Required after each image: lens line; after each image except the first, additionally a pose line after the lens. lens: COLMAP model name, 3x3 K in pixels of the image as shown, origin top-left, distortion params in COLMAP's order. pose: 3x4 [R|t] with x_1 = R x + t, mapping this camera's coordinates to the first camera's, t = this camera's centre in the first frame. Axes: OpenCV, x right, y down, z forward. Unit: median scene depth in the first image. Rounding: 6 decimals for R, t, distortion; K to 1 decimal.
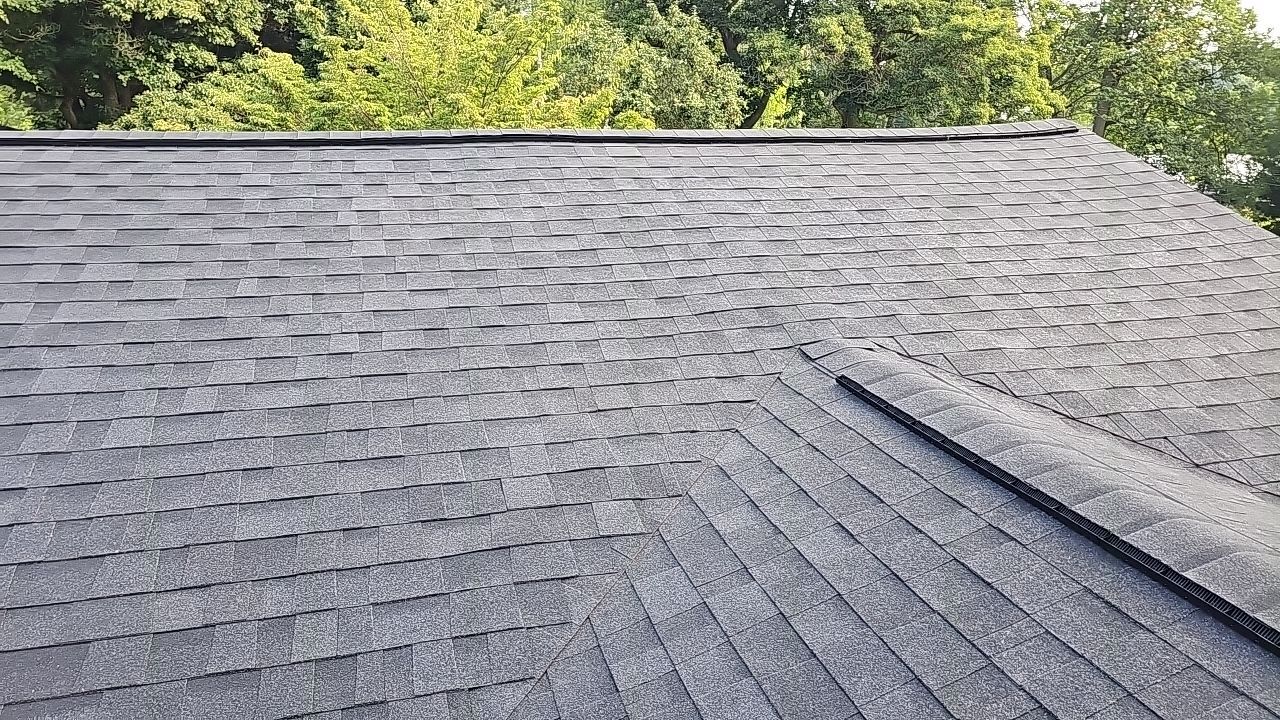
lens RADIAL K [[845.4, 0, 633.5], [0, 845.4, 355.6], [0, 0, 1]] dist [0.061396, -0.063913]
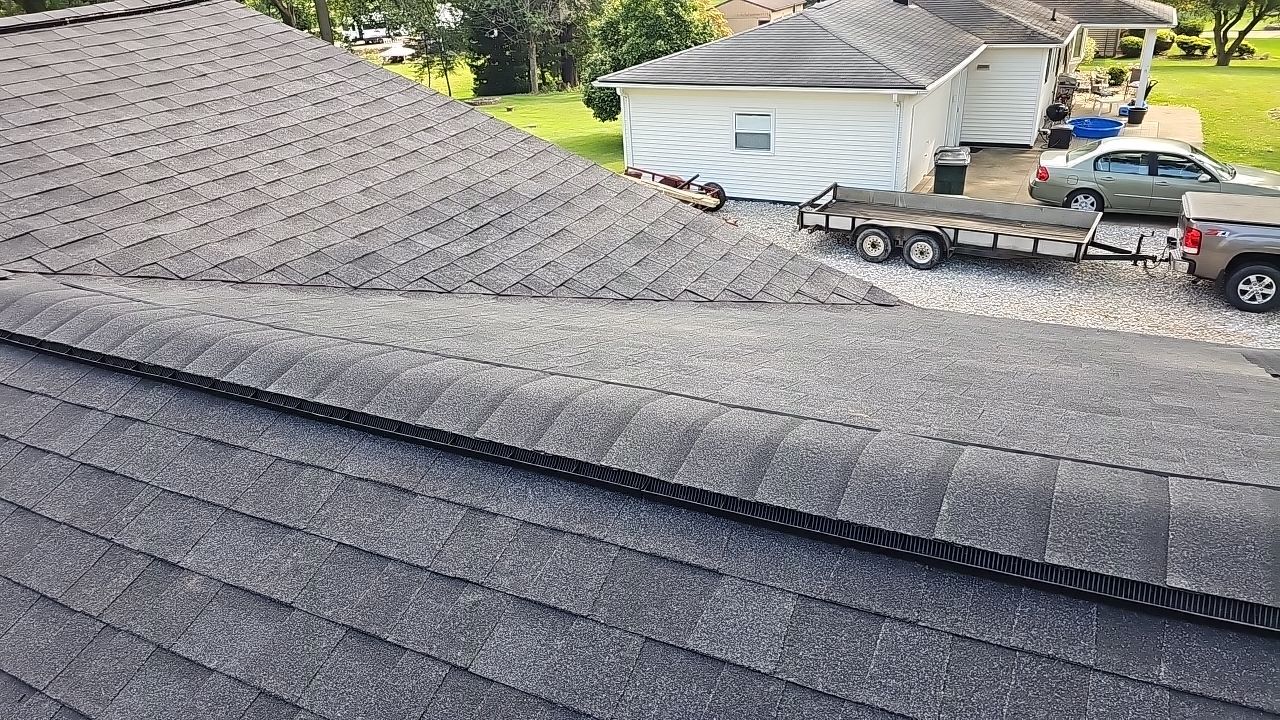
lens RADIAL K [[845.4, 0, 636.1], [0, 845.4, 352.8], [0, 0, 1]] dist [0.061396, -0.063913]
pose [[0.688689, -0.369033, 0.624117, 0.135131], [0.284746, 0.929284, 0.235268, 0.037832], [-0.666803, 0.015688, 0.745068, -0.088640]]
